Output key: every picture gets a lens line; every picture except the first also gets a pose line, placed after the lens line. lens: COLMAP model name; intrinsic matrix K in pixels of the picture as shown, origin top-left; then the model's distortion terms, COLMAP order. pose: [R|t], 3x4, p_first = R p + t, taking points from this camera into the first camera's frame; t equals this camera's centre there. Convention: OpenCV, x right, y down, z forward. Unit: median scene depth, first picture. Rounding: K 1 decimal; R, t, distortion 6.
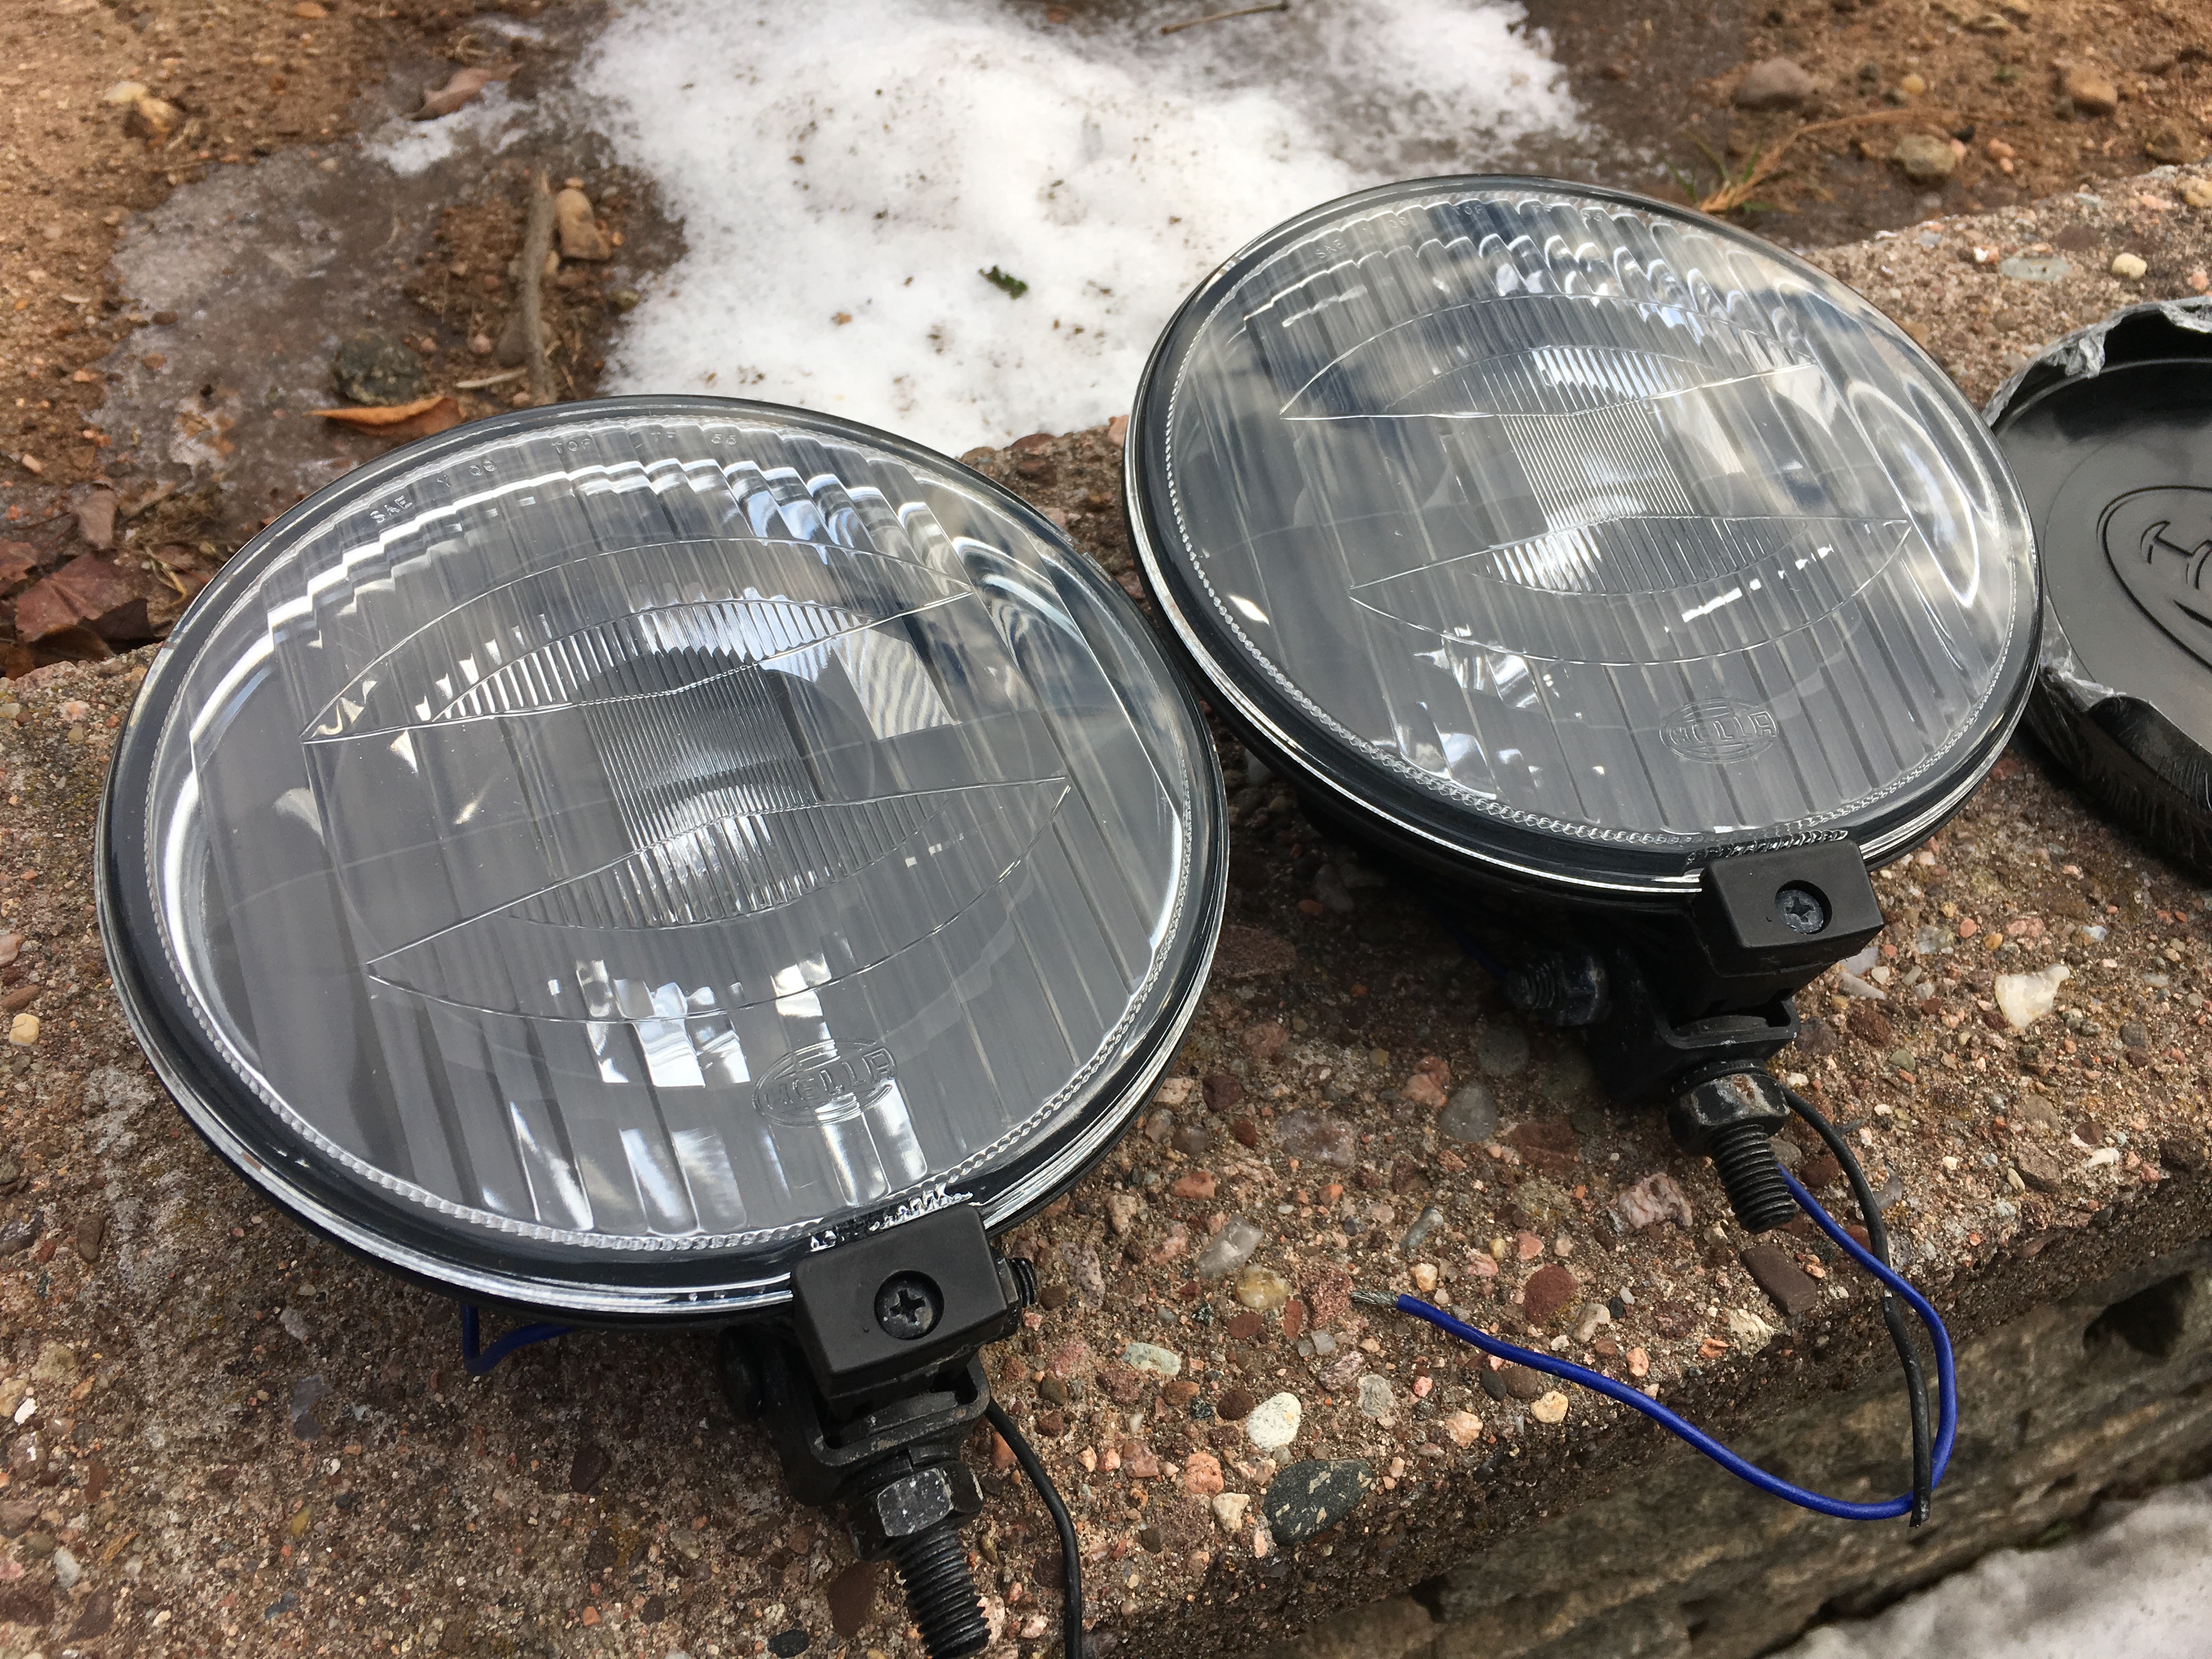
lens RADIAL K [[1933.6, 0, 1121.2], [0, 1933.6, 830.3], [0, 0, 1]] dist [0.074839, -0.138947]
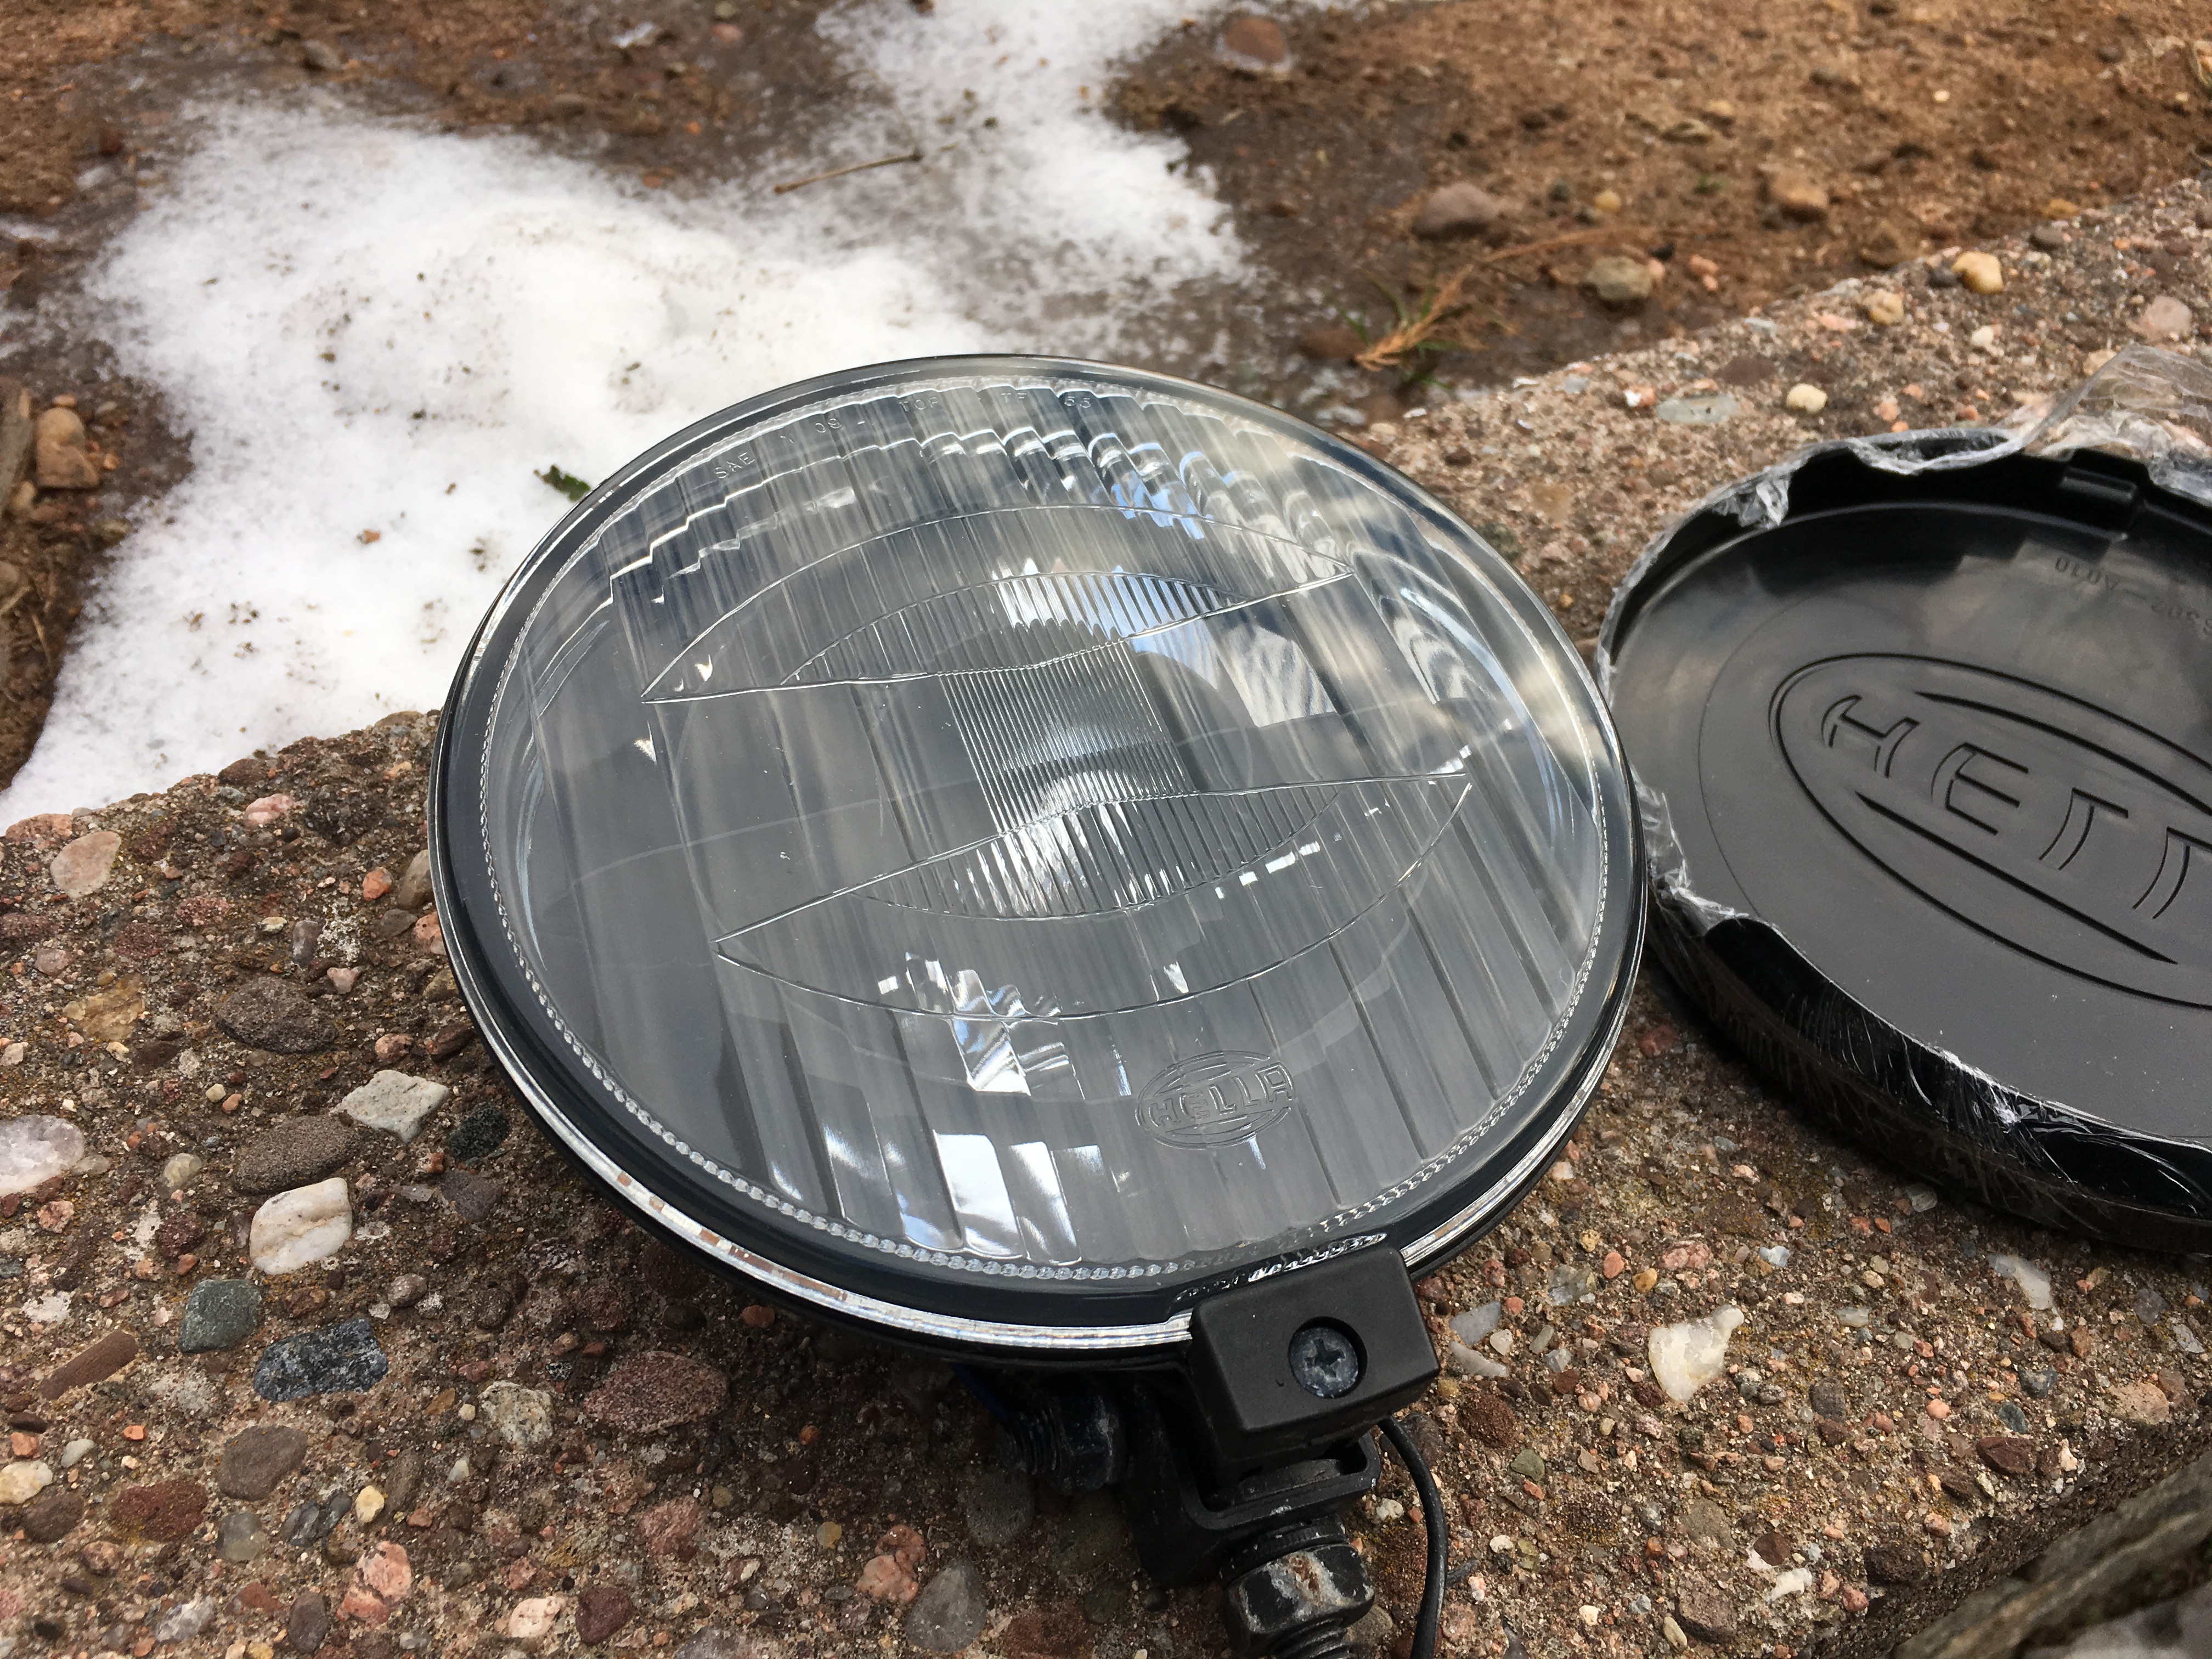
lens RADIAL K [[1933.6, 0, 1113.4], [0, 1933.6, 825.6], [0, 0, 1]] dist [0.074839, -0.138947]
pose [[0.996435, -0.070079, 0.046975, 0.135444], [0.073048, 0.995221, -0.064794, -0.057933], [-0.042210, 0.067994, 0.996792, 0.140347]]
